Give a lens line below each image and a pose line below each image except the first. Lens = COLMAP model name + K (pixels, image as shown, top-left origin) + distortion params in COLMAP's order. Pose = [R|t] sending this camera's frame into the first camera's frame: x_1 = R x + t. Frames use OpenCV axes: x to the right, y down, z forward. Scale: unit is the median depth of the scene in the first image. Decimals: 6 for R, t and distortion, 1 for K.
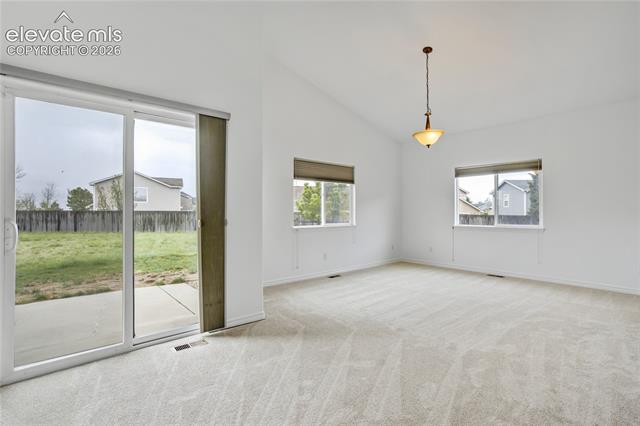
lens RADIAL K [[302.4, 0, 323.9], [0, 302.4, 208.3], [0, 0, 1]] dist [-0.033410, 0.014659]
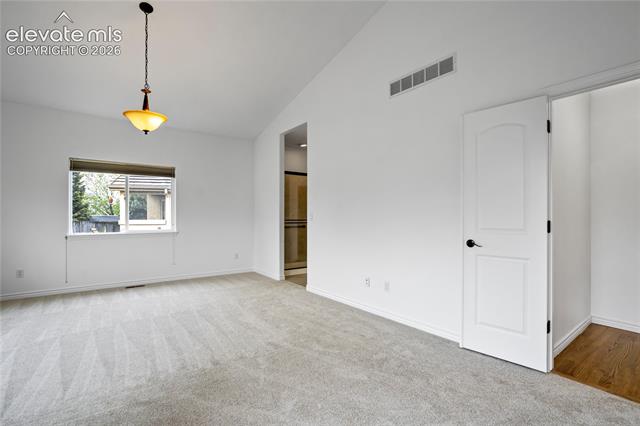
lens RADIAL K [[302.4, 0, 321.1], [0, 302.4, 212.6], [0, 0, 1]] dist [-0.033410, 0.014659]
pose [[0.063141, 0.014628, 0.997897, -0.501942], [-0.012872, 0.999821, -0.013842, 0.008572], [-0.997922, -0.011971, 0.063318, 0.630181]]
